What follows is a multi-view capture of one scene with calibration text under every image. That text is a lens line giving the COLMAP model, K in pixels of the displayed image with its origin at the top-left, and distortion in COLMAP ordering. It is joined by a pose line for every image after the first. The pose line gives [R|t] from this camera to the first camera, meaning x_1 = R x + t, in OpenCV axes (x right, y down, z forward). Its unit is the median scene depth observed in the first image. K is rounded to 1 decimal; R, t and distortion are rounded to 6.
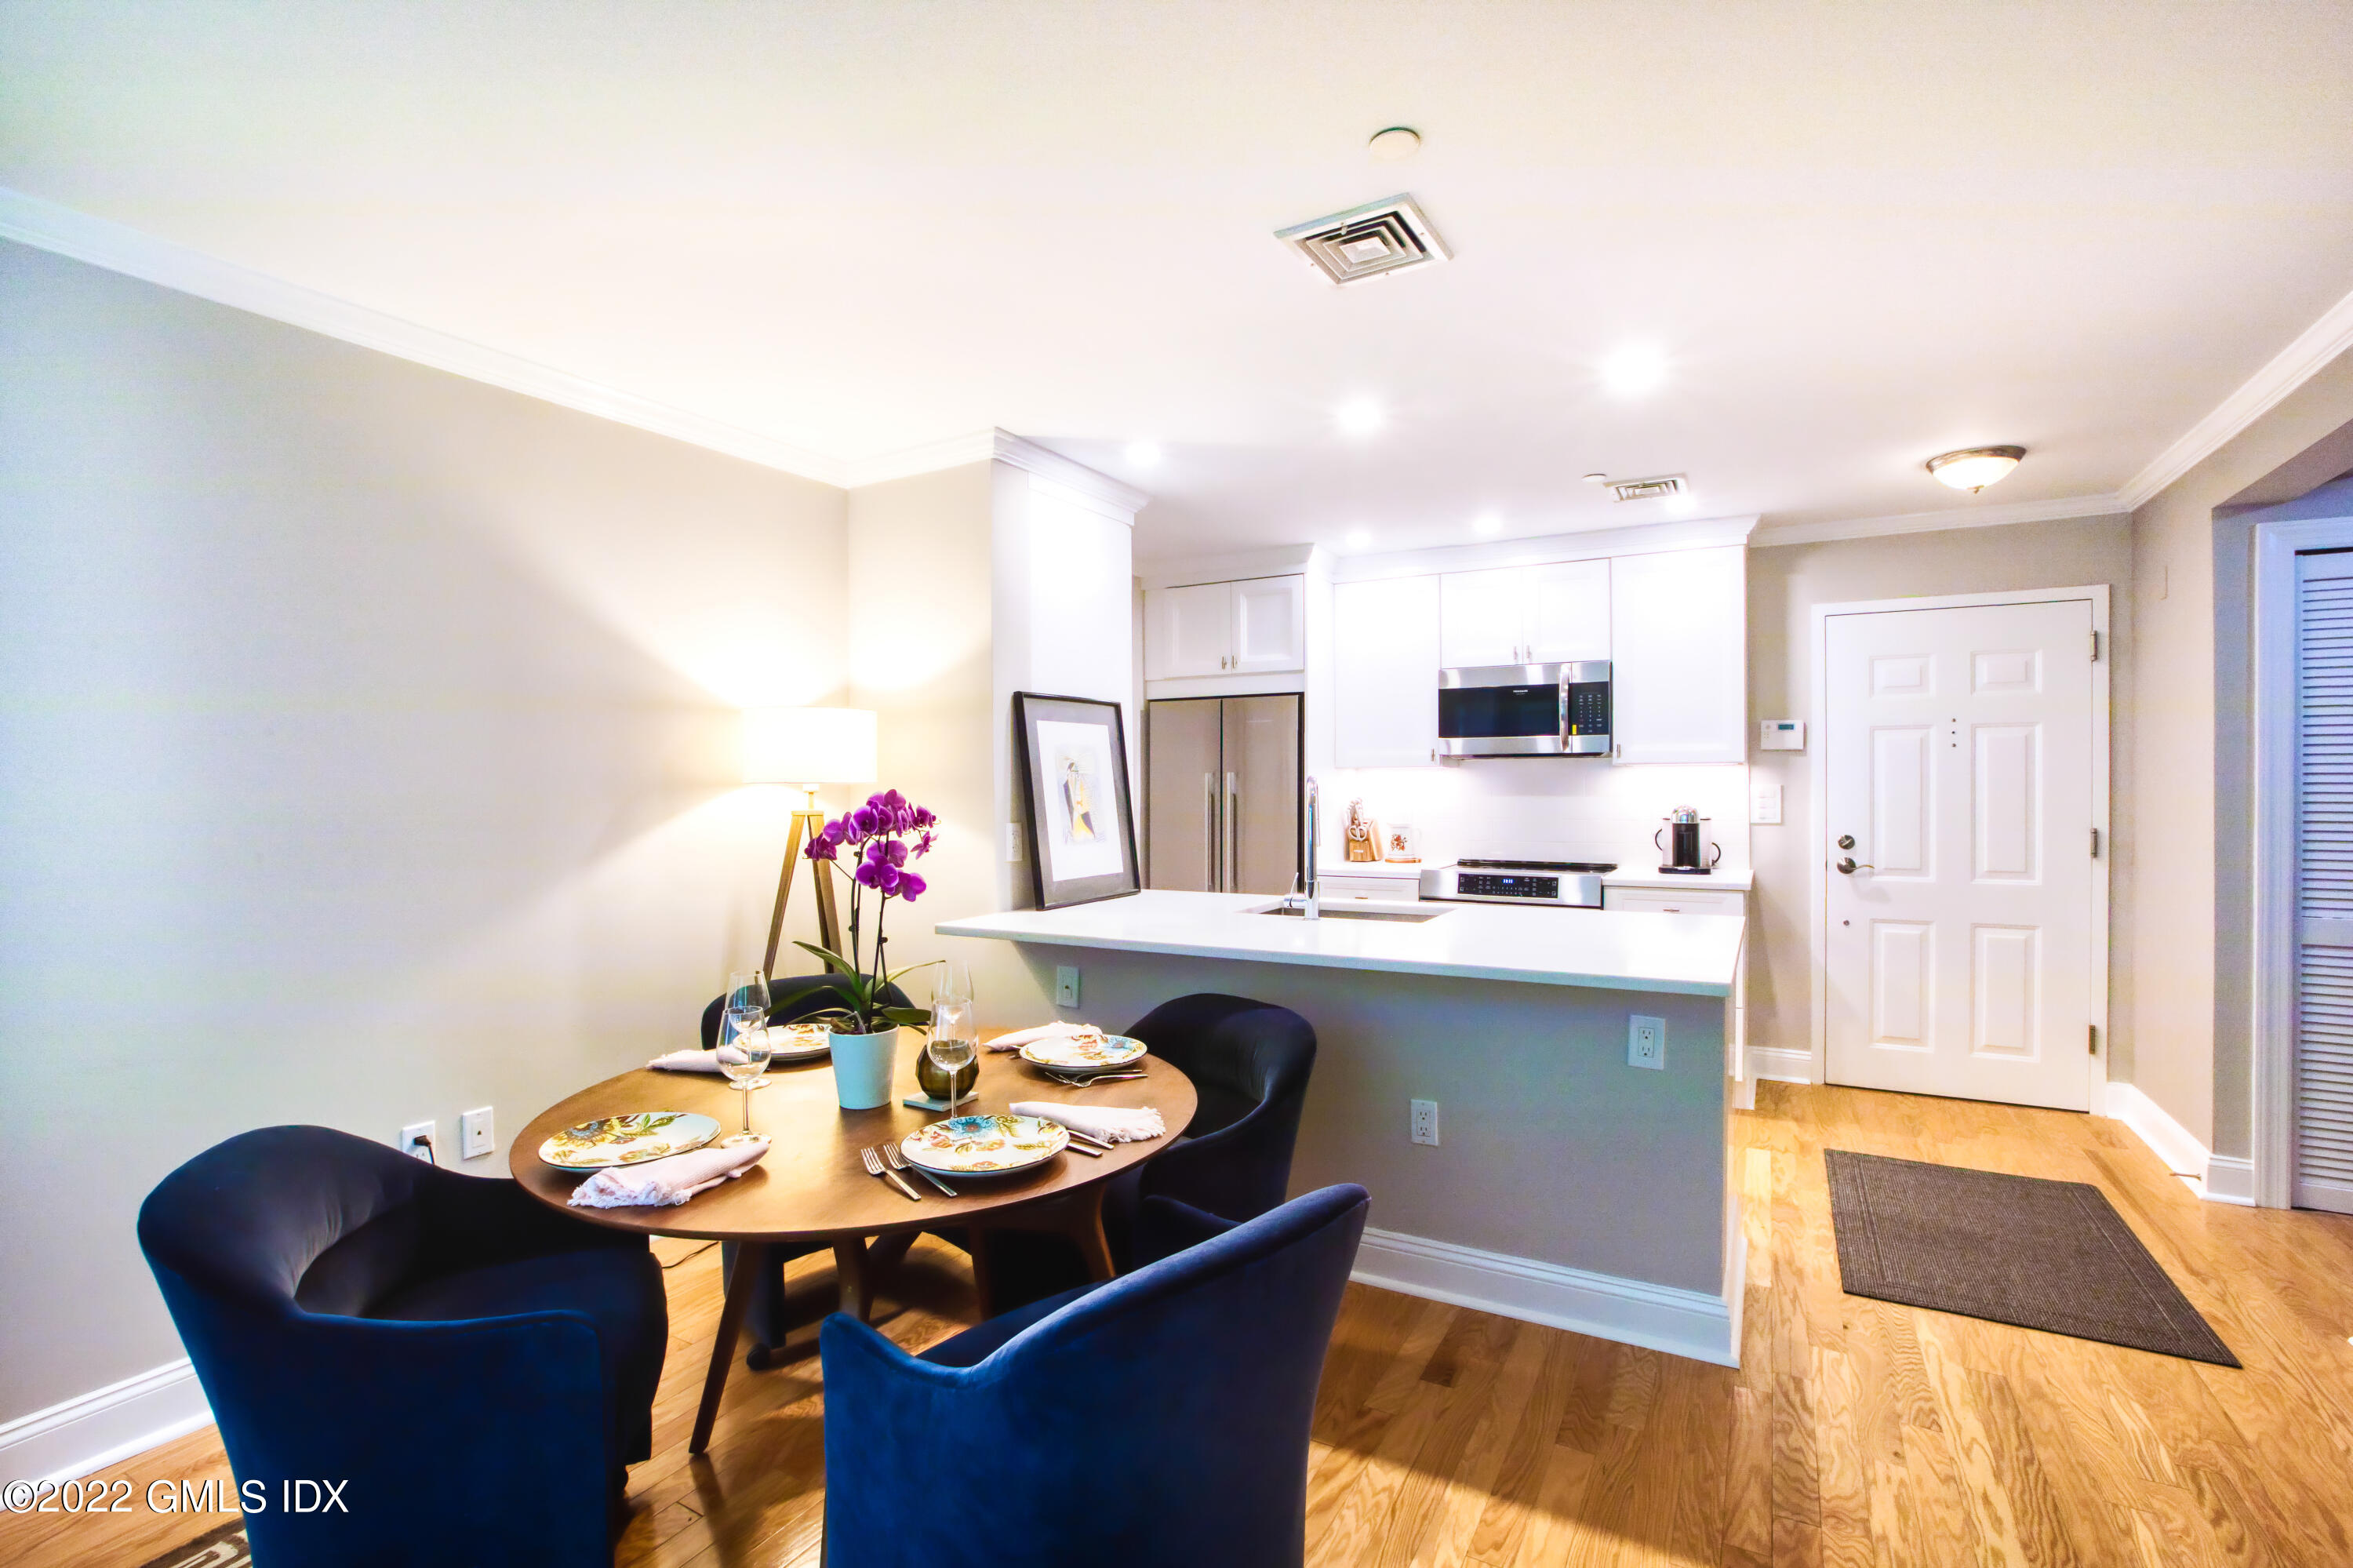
lens RADIAL K [[1066.5, 0, 1176.5], [0, 1066.5, 784.0], [0, 0, 1]] dist [-0.033527, -0.000190]
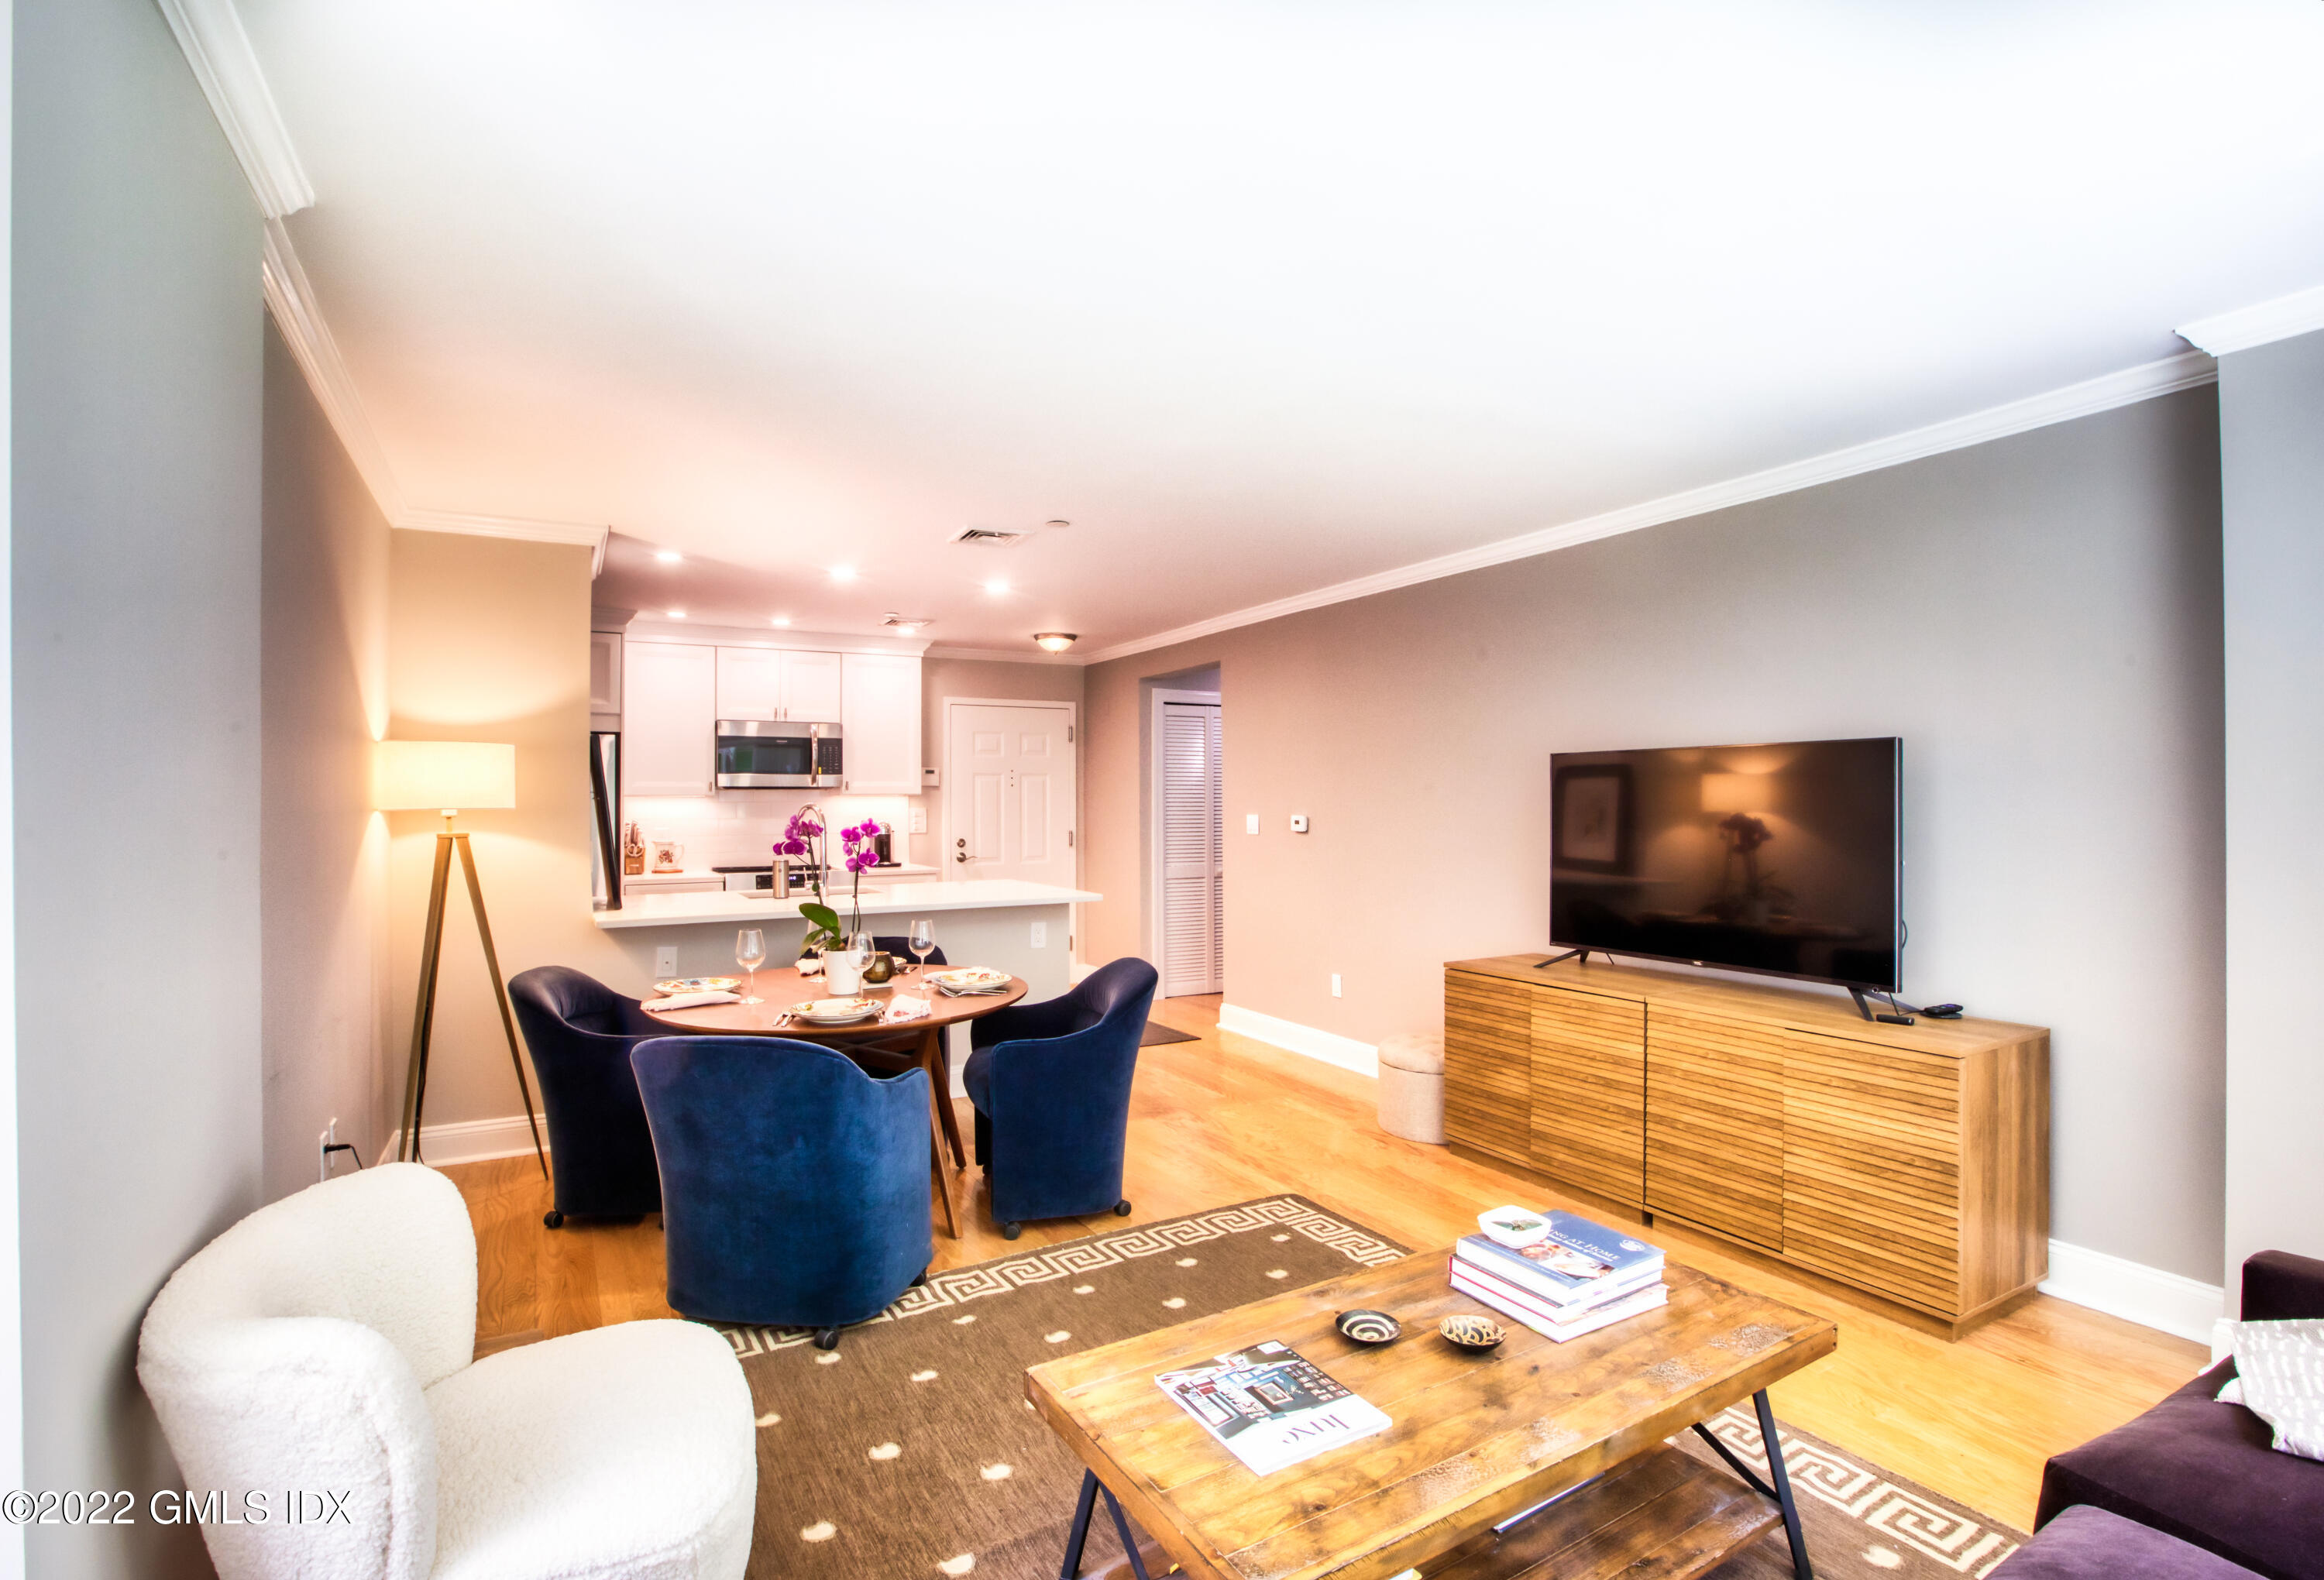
lens RADIAL K [[1116.2, 0, 1171.0], [0, 1116.2, 797.4], [0, 0, 1]] dist [-0.032623, 0.021491]
pose [[0.506098, 0.004061, 0.862467, -0.698804], [0.005272, 0.999956, -0.007803, -0.000945], [-0.862460, 0.008496, 0.506054, -0.167425]]
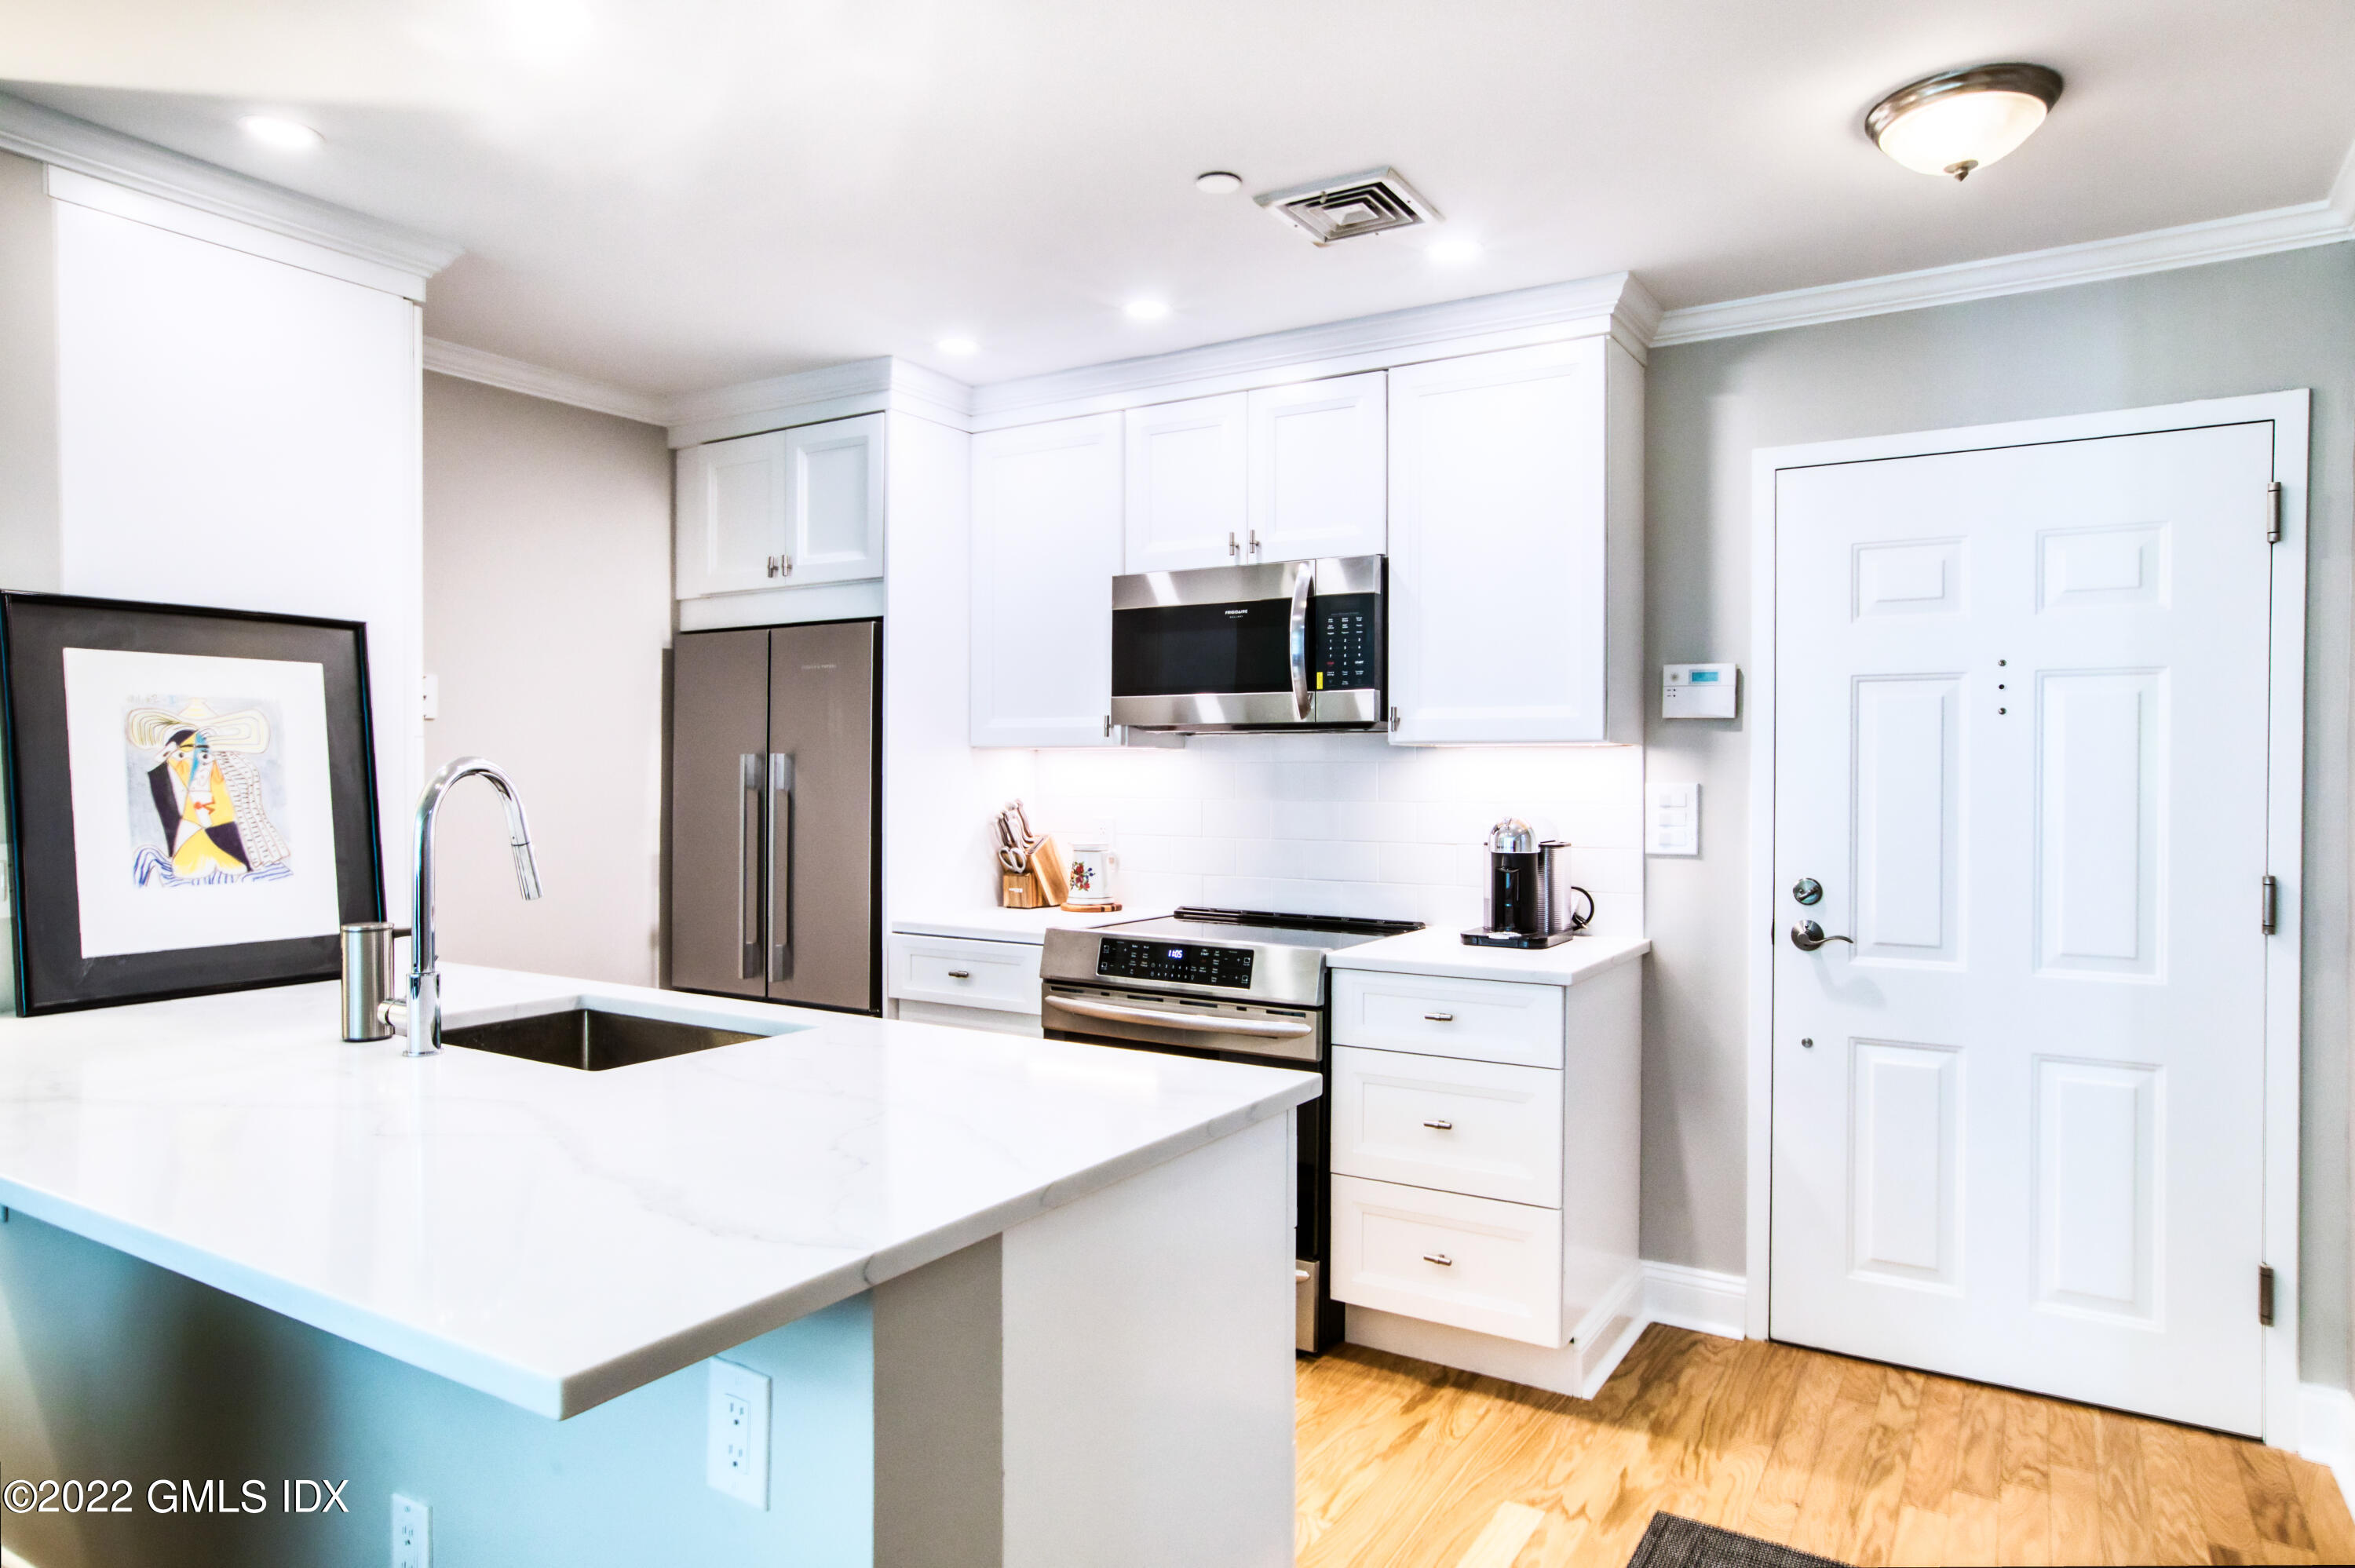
lens RADIAL K [[1418.1, 0, 1174.1], [0, 1418.1, 779.8], [0, 0, 1]] dist [-0.011126, 0.001601]
pose [[0.998878, 0.008262, -0.046632, 0.345507], [-0.008108, 0.999961, 0.003505, -0.001592], [0.046659, -0.003123, 0.998906, 0.264157]]
